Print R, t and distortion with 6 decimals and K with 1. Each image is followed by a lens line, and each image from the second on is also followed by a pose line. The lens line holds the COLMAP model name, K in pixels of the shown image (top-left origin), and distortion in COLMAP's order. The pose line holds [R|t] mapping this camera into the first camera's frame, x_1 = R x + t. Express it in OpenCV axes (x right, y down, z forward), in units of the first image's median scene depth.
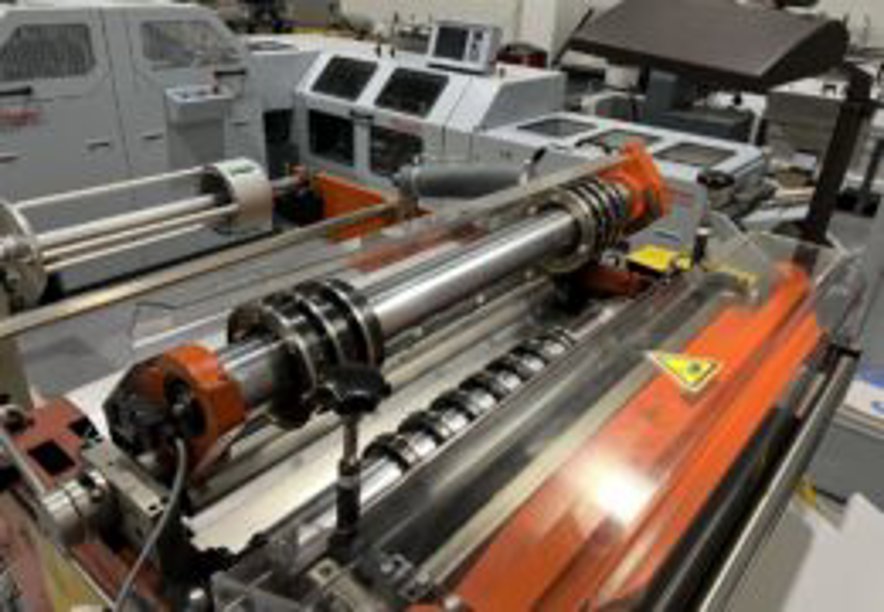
lens RADIAL K [[655.6, 0, 443.1], [0, 655.6, 313.7], [0, 0, 1]] dist [0.071187, -0.075744]
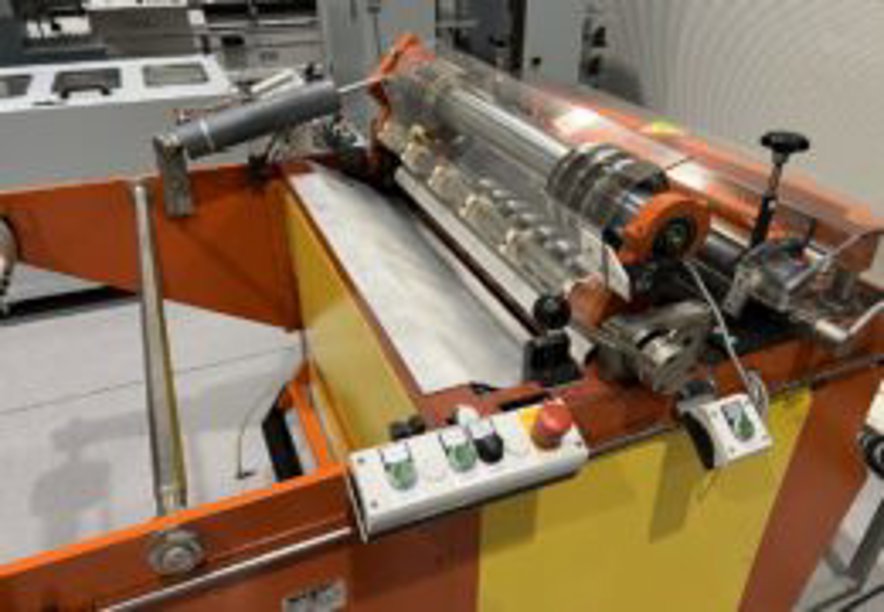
lens RADIAL K [[668.4, 0, 445.1], [0, 668.4, 304.4], [0, 0, 1]] dist [0.006777, 0.000715]
pose [[0.458960, -0.498039, 0.735740, -0.308445], [0.428073, 0.849610, 0.308085, -0.068846], [-0.778530, 0.173552, 0.603134, 0.107052]]
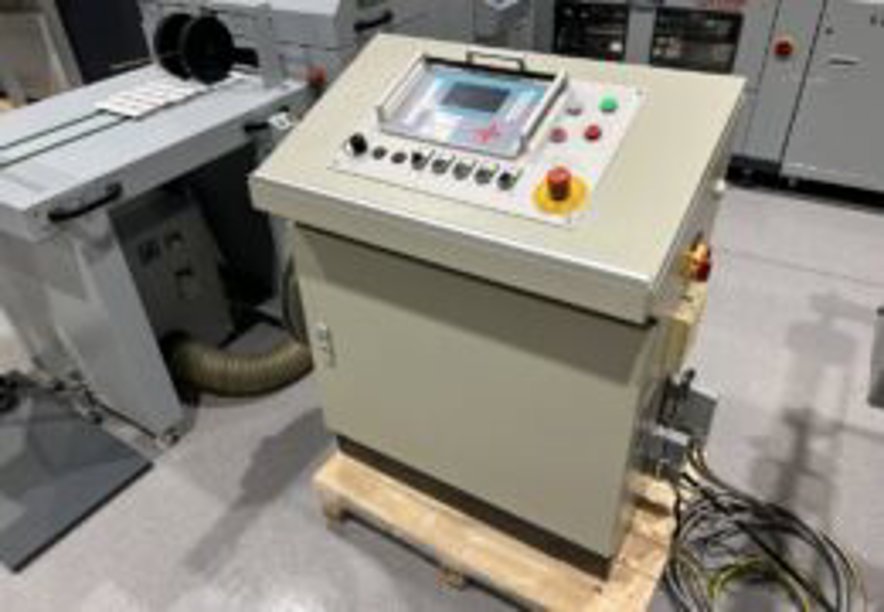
lens RADIAL K [[655.6, 0, 443.1], [0, 655.6, 313.7], [0, 0, 1]] dist [0.071187, -0.075744]
pose [[0.986353, -0.155507, 0.054092, -0.519201], [0.145302, 0.976658, 0.158198, -0.080523], [-0.077430, -0.148179, 0.985925, 0.120470]]
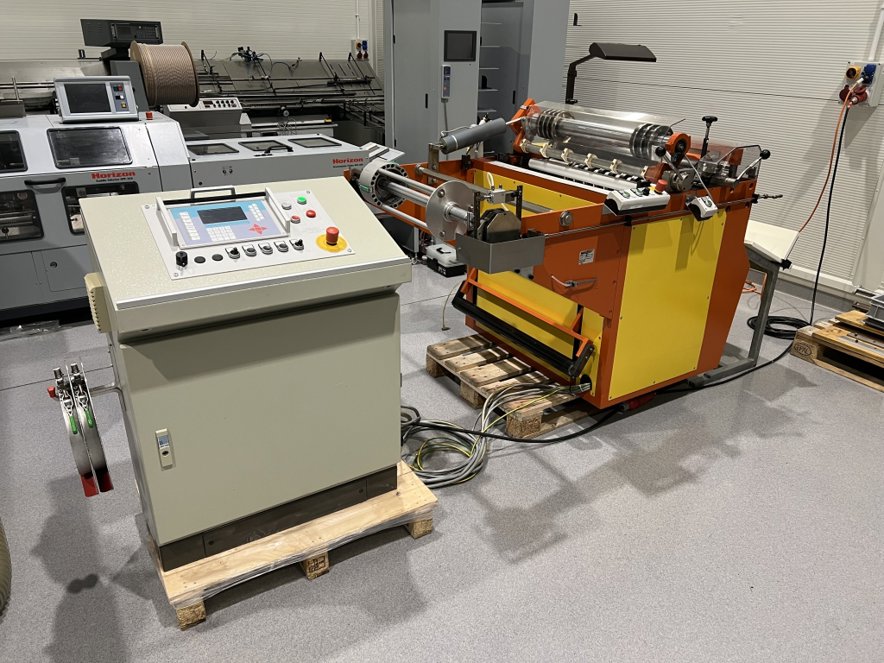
lens RADIAL K [[653.5, 0, 436.8], [0, 653.5, 333.6], [0, 0, 1]] dist [0.035984, -0.001459]
pose [[0.333407, -0.433238, 0.837344, -0.897707], [0.442533, 0.856155, 0.266766, -0.119464], [-0.832469, 0.281610, 0.477170, 0.118493]]
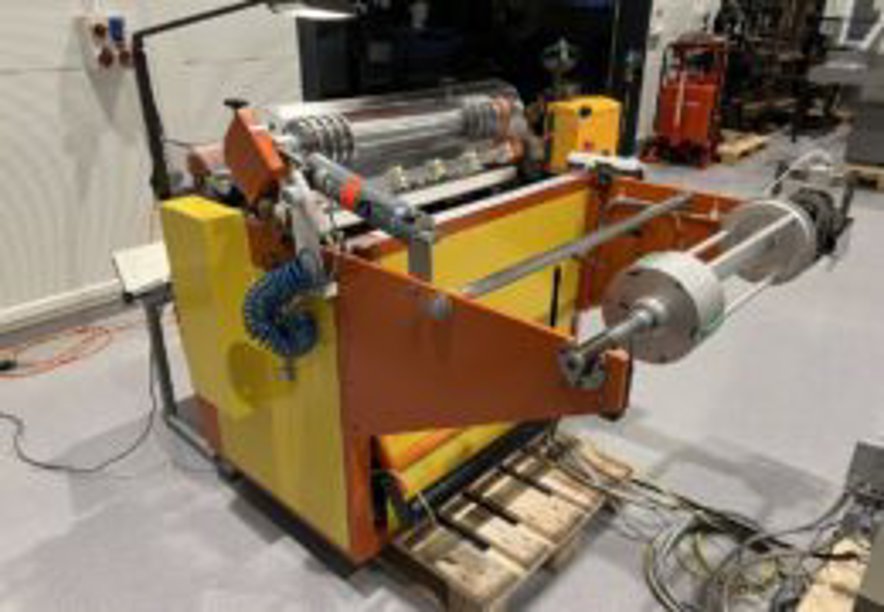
lens RADIAL K [[692.3, 0, 442.0], [0, 692.3, 306.0], [0, 0, 1]] dist [0.091677, 0.001277]
pose [[-0.996533, -0.075369, 0.035226, -0.053292], [-0.018380, 0.612403, 0.790332, -0.405193], [-0.081139, 0.786945, -0.611665, 0.760251]]
